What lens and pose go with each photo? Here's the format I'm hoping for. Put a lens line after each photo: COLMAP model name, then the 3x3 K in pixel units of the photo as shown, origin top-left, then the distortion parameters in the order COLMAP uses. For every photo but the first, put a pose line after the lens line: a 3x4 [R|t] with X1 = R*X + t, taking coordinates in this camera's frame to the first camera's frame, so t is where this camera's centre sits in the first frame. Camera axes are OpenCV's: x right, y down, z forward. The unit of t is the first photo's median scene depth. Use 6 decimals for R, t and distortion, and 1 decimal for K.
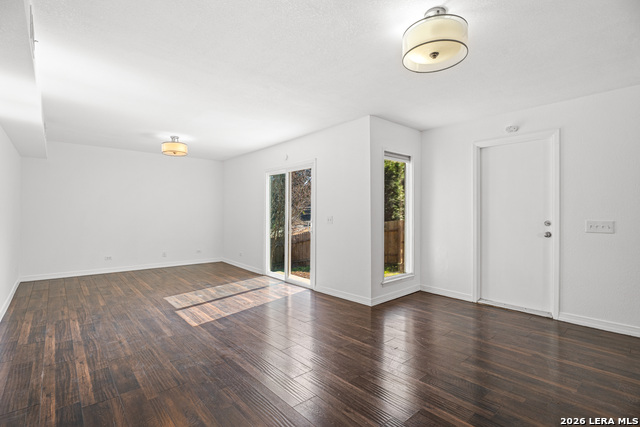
lens RADIAL K [[304.5, 0, 319.0], [0, 304.5, 210.9], [0, 0, 1]] dist [-0.019937, -0.000119]
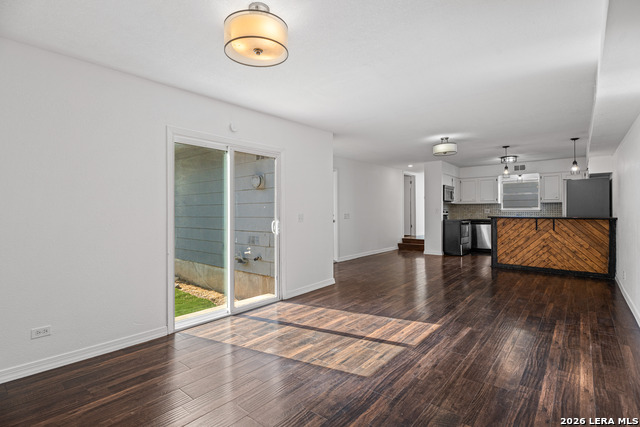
lens RADIAL K [[312.8, 0, 315.7], [0, 312.8, 211.5], [0, 0, 1]] dist [0.000560, 0.000083]
pose [[-0.146828, -0.008100, 0.989129, -1.279379], [-0.002524, 0.999966, 0.007814, 0.001218], [-0.989159, -0.001350, -0.146844, 1.453427]]
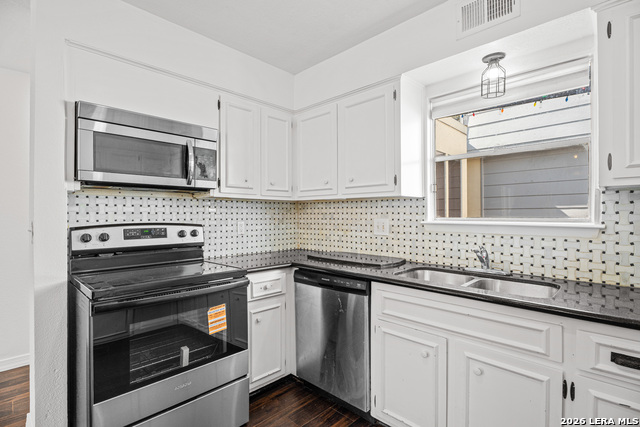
lens RADIAL K [[307.7, 0, 318.7], [0, 307.7, 215.8], [0, 0, 1]] dist [-0.000478, -0.000035]
pose [[-0.082235, -0.012145, 0.996539, 0.476302], [-0.001903, 0.999926, 0.012030, -0.019916], [-0.996611, -0.000907, -0.082252, -0.204018]]
